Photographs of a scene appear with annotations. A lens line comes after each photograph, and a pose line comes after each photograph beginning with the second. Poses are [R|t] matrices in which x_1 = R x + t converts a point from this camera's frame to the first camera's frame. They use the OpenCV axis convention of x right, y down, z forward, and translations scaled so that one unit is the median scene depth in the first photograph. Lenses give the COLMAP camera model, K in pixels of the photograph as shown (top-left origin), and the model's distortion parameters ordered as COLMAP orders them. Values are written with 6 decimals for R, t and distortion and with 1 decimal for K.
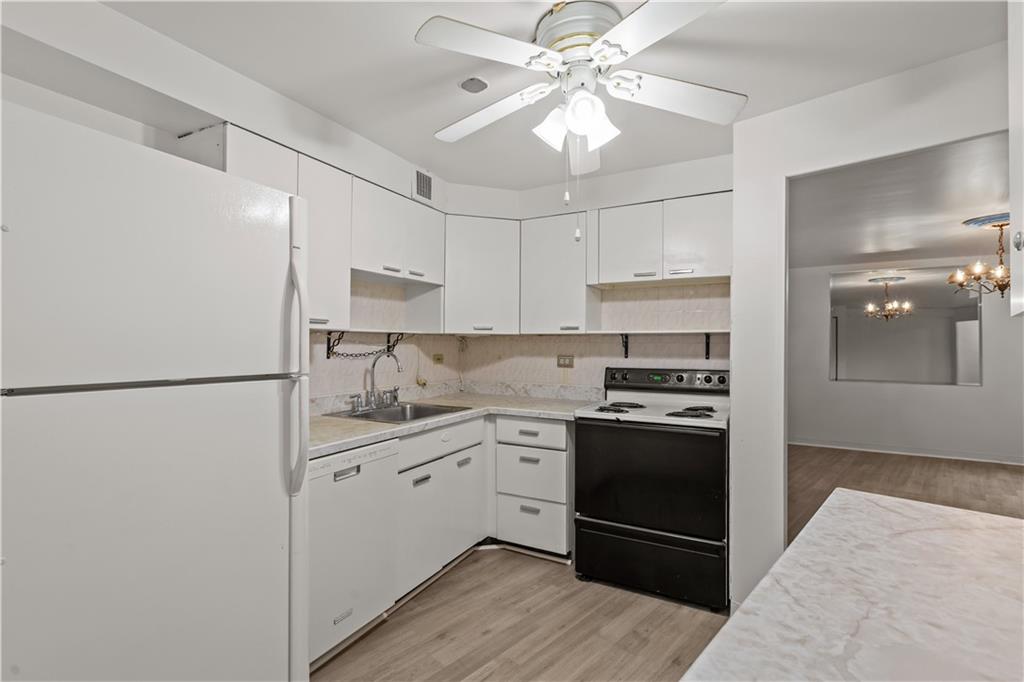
lens RADIAL K [[462.4, 0, 514.0], [0, 462.4, 345.1], [0, 0, 1]] dist [0.001105, -0.000392]
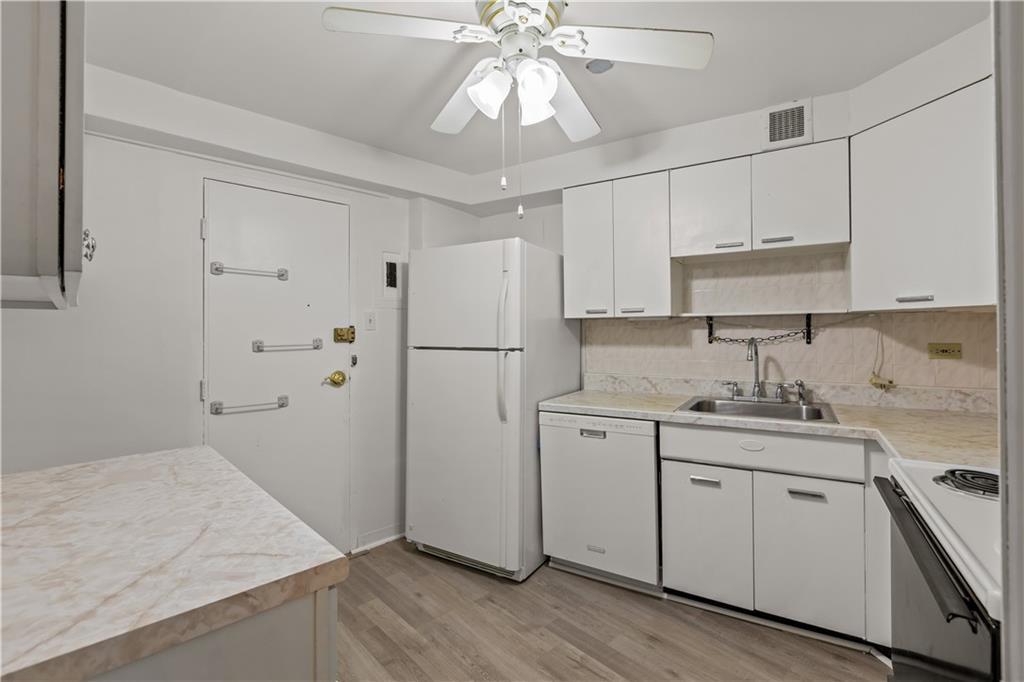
lens RADIAL K [[462.4, 0, 516.8], [0, 462.4, 331.2], [0, 0, 1]] dist [0.001105, -0.000392]
pose [[-0.045906, -0.005918, -0.998928, 0.806776], [0.005828, 0.999964, -0.006192, 0.008106], [0.998929, -0.006106, -0.045870, 0.777152]]
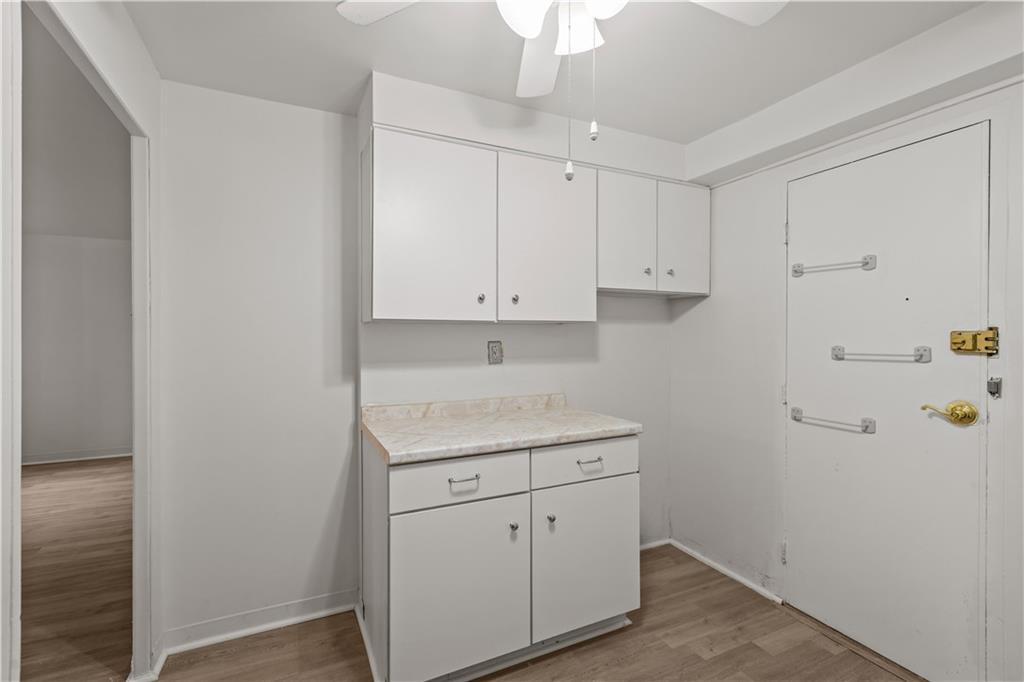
lens RADIAL K [[462.4, 0, 511.7], [0, 462.4, 340.5], [0, 0, 1]] dist [0.001105, -0.000392]
pose [[-0.931649, -0.008798, 0.363254, 0.026246], [-0.003833, 0.999889, 0.014386, -0.002857], [-0.363341, 0.012011, -0.931579, 1.210563]]
